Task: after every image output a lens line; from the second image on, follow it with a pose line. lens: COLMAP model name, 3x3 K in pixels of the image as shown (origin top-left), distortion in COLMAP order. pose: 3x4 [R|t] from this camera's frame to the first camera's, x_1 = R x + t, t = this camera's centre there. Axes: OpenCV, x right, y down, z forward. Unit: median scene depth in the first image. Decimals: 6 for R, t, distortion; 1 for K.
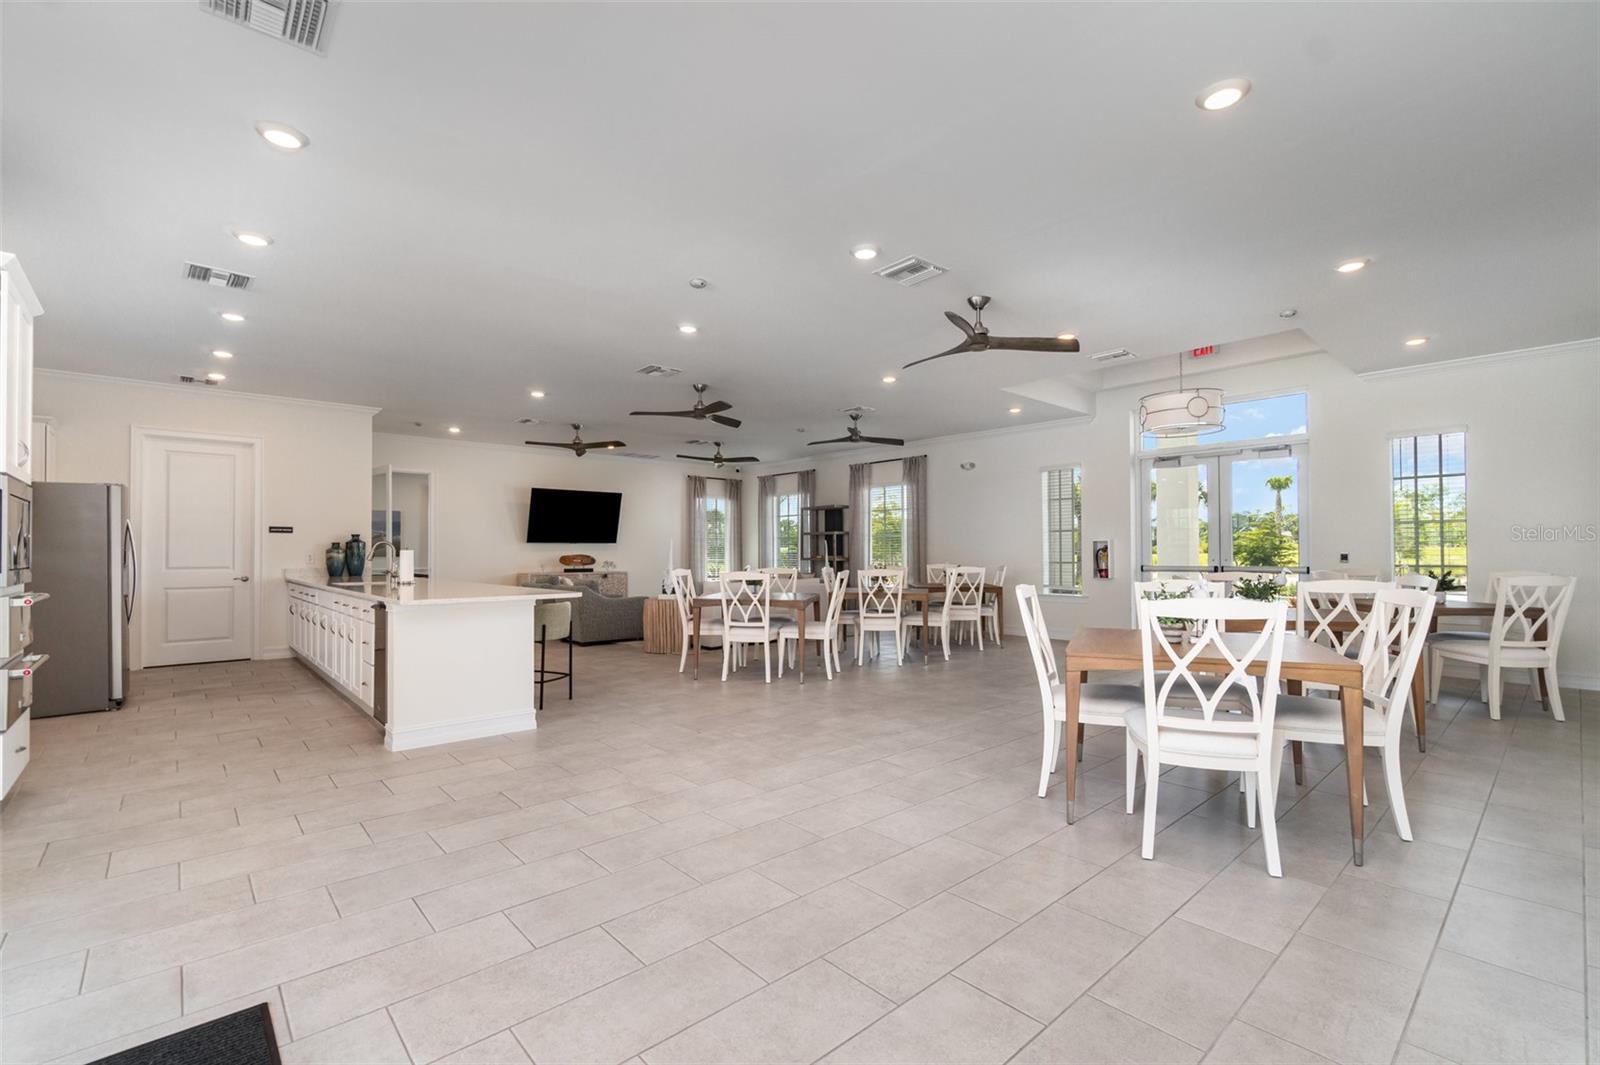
lens RADIAL K [[707.0, 0, 797.6], [0, 707.0, 541.0], [0, 0, 1]] dist [0.000486, 0.000047]
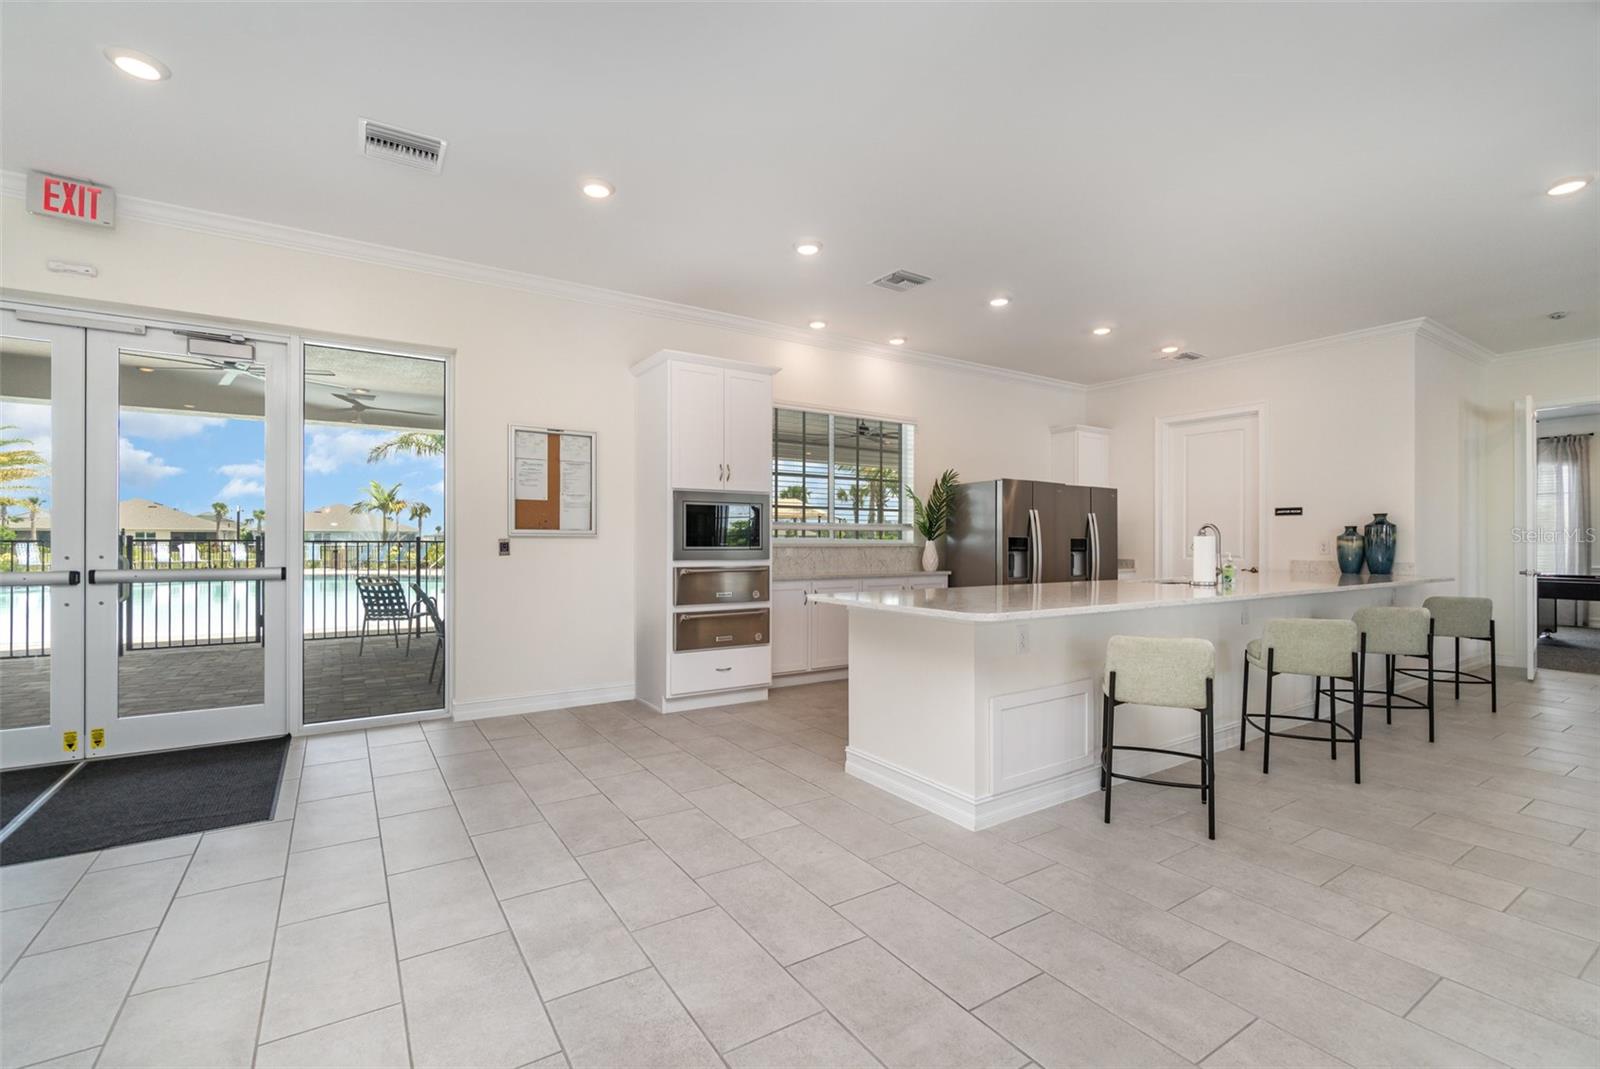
lens RADIAL K [[708.4, 0, 797.6], [0, 708.4, 537.3], [0, 0, 1]] dist [0.000245, 0.000037]
pose [[-0.155832, -0.000841, -0.987783, 0.154932], [0.013282, 0.999907, -0.002946, 0.008483], [0.987694, -0.013579, -0.155807, 0.586884]]
